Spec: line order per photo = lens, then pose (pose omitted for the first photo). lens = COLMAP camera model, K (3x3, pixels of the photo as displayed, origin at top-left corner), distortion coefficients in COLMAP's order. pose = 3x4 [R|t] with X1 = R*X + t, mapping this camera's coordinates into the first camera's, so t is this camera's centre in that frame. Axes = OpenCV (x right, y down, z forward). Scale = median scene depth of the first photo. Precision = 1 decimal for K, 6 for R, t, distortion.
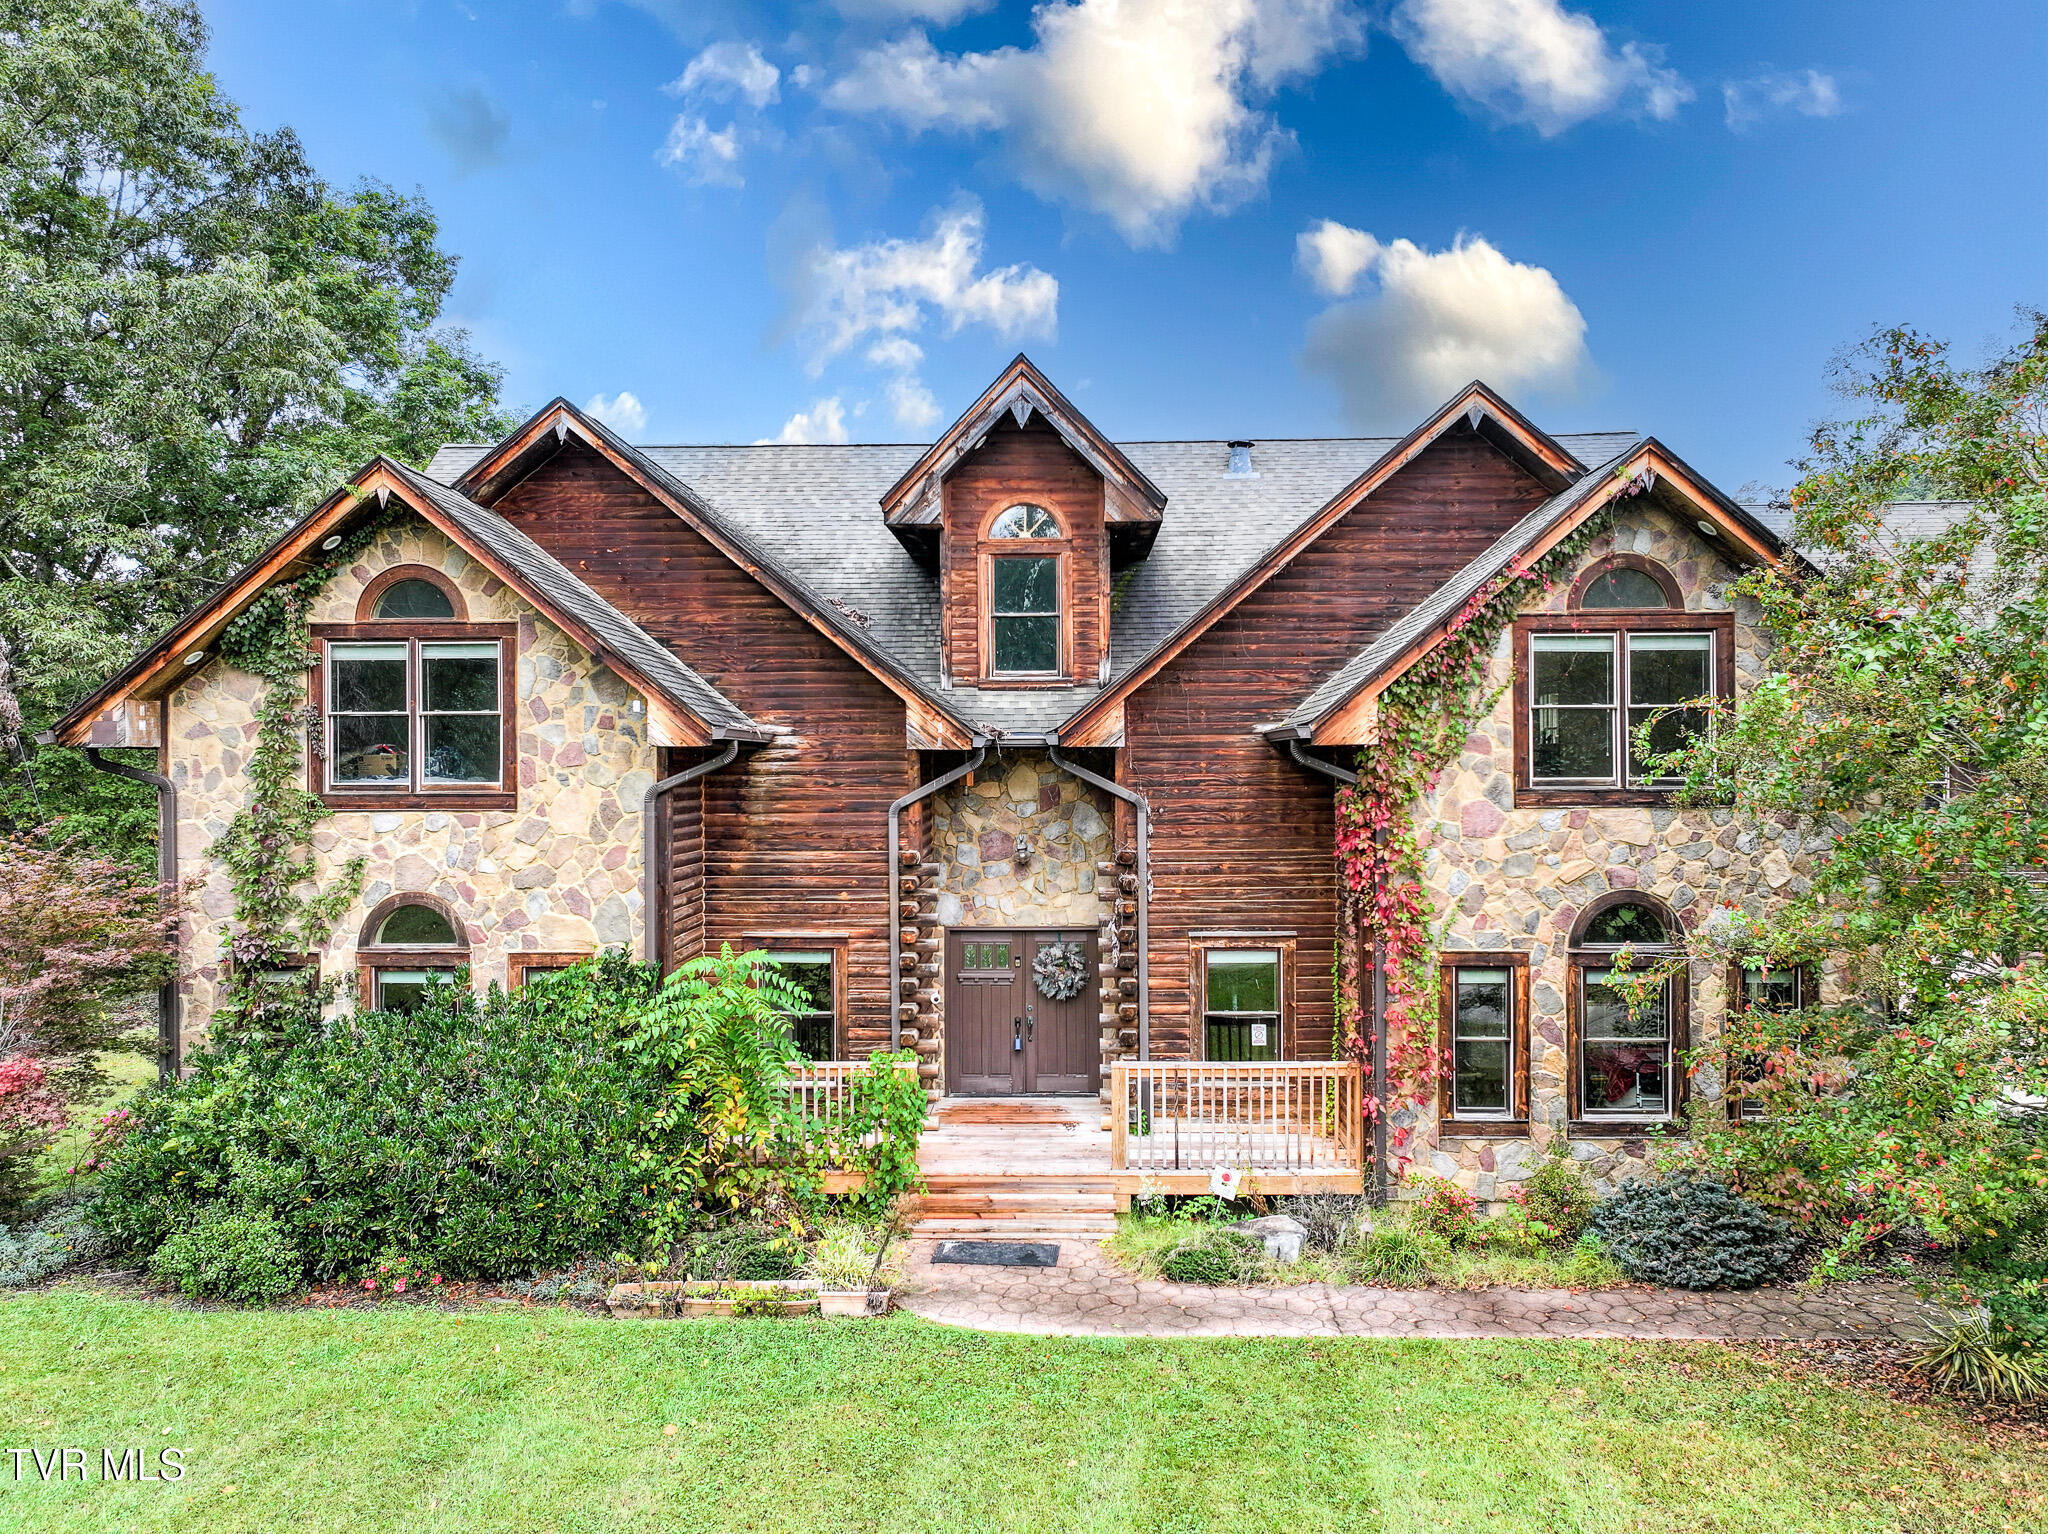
lens RADIAL K [[1424.9, 0, 1024.0], [0, 1424.9, 767.0], [0, 0, 1]] dist [0.002970, 0.010739]
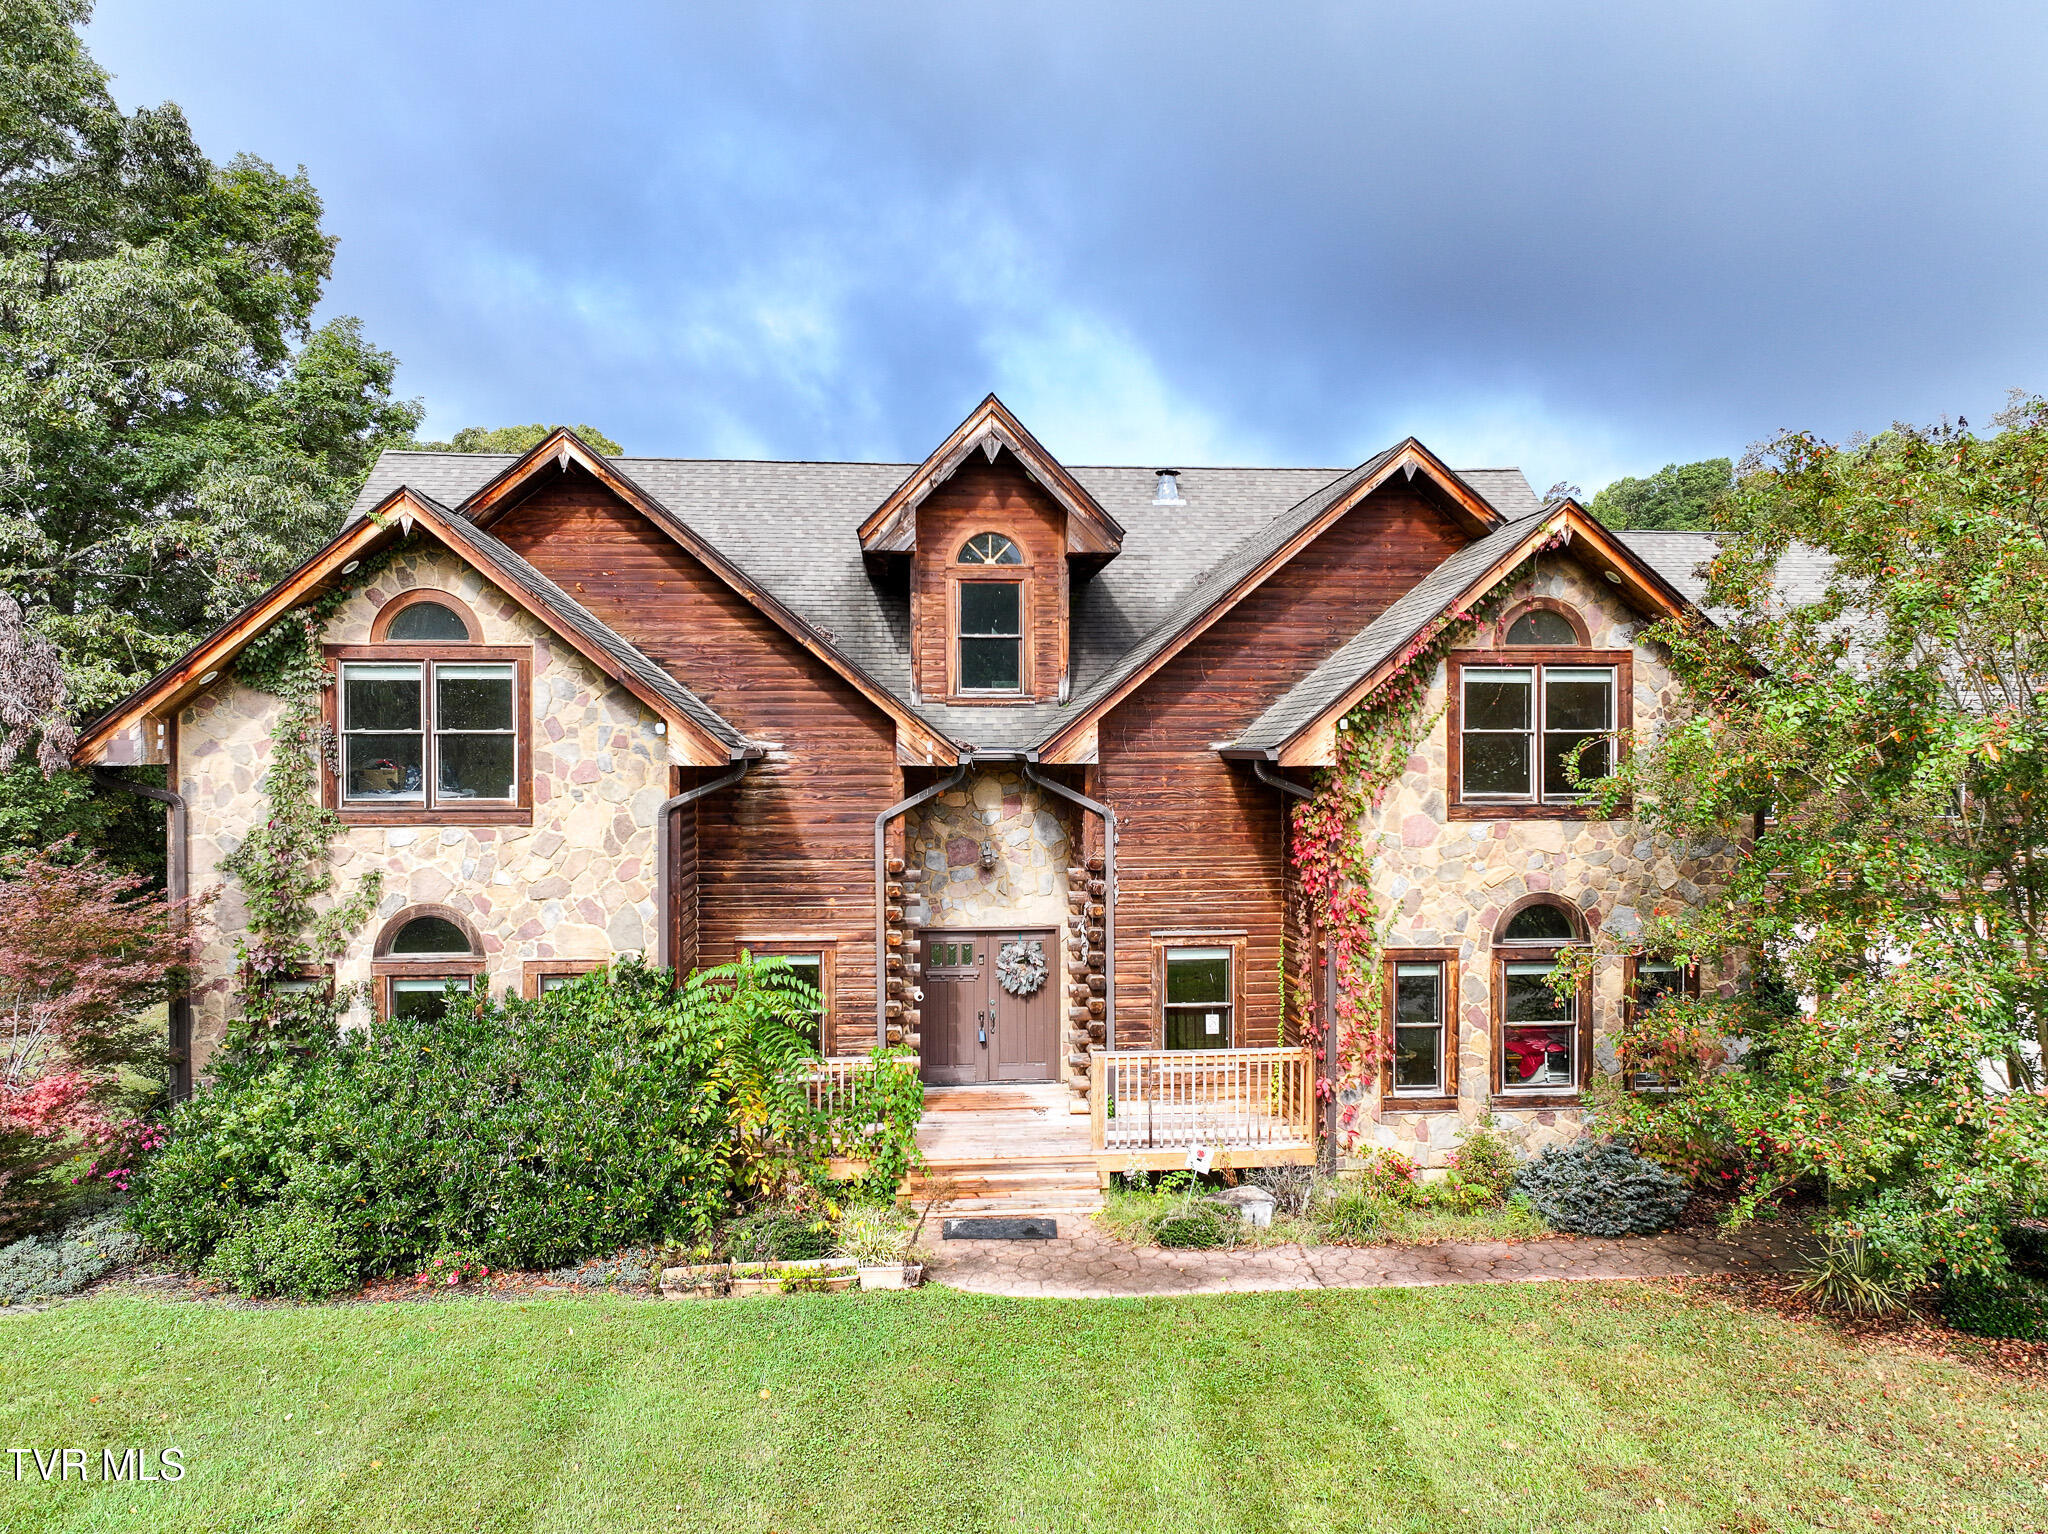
lens RADIAL K [[1424.9, 0, 1024.0], [0, 1424.9, 767.0], [0, 0, 1]] dist [0.002970, 0.010739]
pose [[0.993412, 0.001459, 0.114584, -0.116759], [-0.002844, 0.999925, 0.011925, -0.025842], [-0.114558, -0.012173, 0.993342, -0.082573]]
